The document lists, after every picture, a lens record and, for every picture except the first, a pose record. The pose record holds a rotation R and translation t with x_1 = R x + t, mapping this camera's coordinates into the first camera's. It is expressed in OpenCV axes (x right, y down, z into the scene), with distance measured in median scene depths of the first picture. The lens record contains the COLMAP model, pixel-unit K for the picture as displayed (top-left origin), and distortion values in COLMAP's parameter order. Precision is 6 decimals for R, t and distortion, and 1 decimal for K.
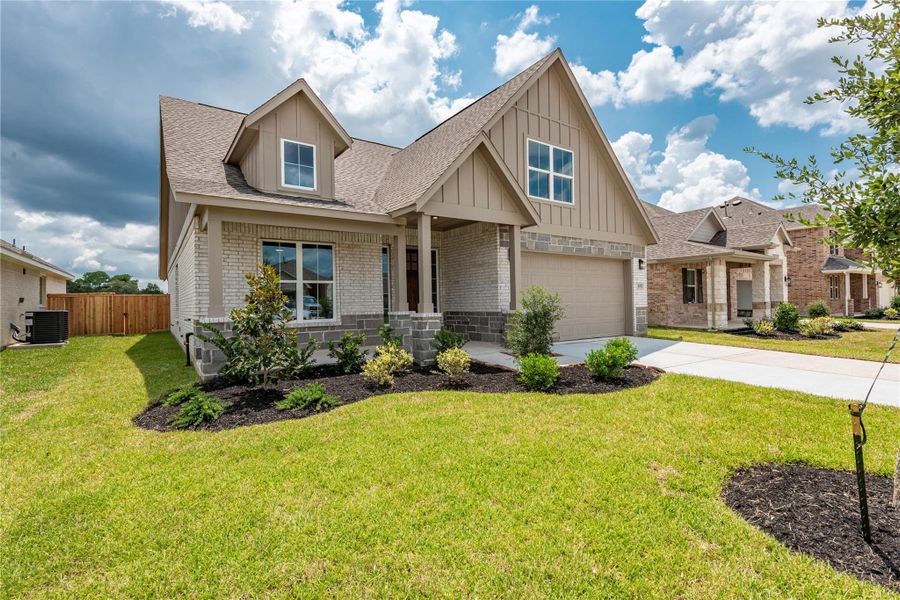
lens RADIAL K [[417.7, 0, 450.8], [0, 417.7, 299.0], [0, 0, 1]] dist [0.002780, 0.000075]
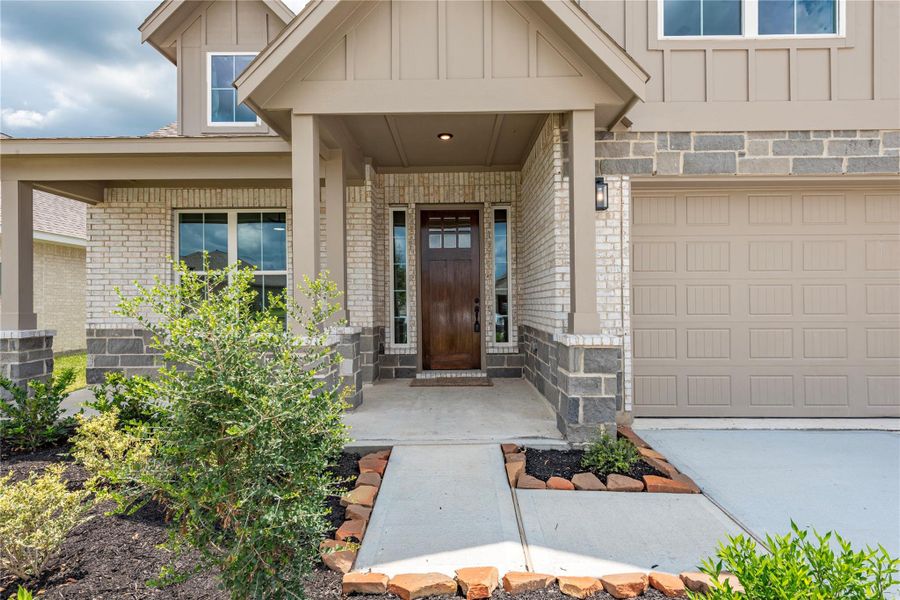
lens RADIAL K [[476.4, 0, 451.4], [0, 476.4, 298.2], [0, 0, 1]] dist [0.002457, 0.000313]
pose [[0.815408, 0.005166, -0.578863, 0.271672], [-0.002329, 0.999981, 0.005644, -0.007314], [0.578882, -0.003254, 0.815405, 0.502481]]
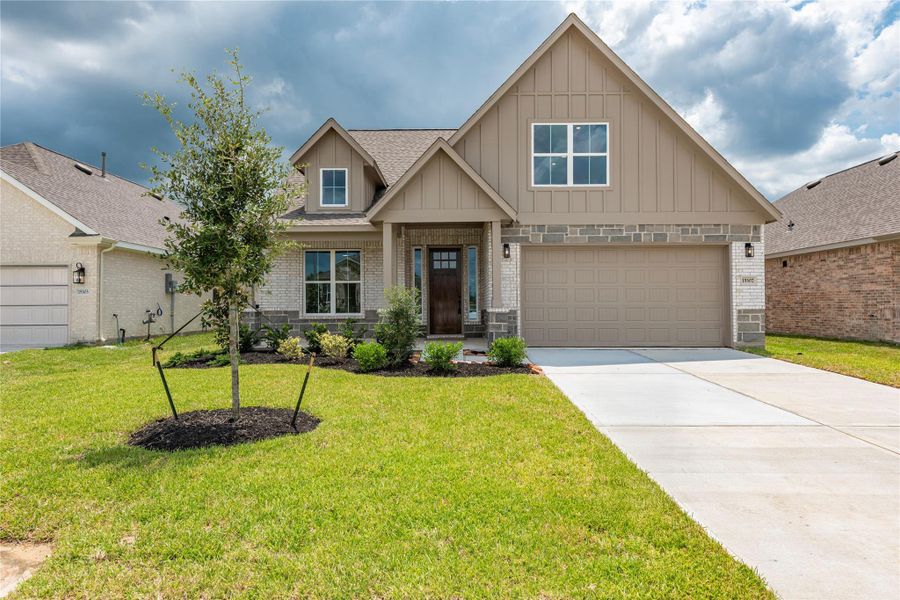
lens RADIAL K [[536.5, 0, 448.4], [0, 536.5, 301.3], [0, 0, 1]] dist [0.002170, 0.001401]
pose [[0.814828, 0.008086, -0.579647, 0.692182], [-0.004717, 0.999962, 0.007319, 0.001565], [0.579684, -0.003229, 0.814835, -0.075697]]
